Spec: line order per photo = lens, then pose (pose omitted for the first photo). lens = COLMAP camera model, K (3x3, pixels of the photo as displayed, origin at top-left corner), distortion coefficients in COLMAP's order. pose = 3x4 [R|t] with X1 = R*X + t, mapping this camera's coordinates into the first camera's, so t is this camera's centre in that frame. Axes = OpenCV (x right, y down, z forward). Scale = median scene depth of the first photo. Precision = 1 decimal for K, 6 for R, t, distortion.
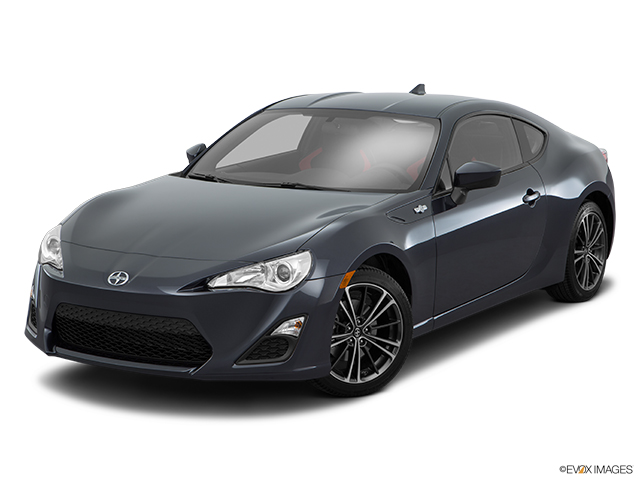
lens RADIAL K [[1313.6, 0, 319.7], [0, 1313.6, 246.3], [0, 0, 1]] dist [0.091034, 0.000000]
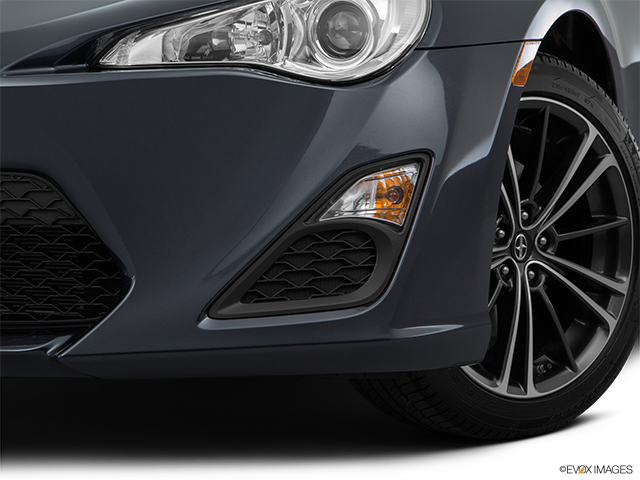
lens RADIAL K [[1712.4, 0, 320.8], [0, 1712.4, 244.1], [0, 0, 1]] dist [0.396448, 0.000000]
pose [[0.983862, -0.017449, 0.178075, -0.101797], [0.031187, 0.996723, -0.074639, 0.096828], [-0.176189, 0.078988, 0.981182, 0.574745]]
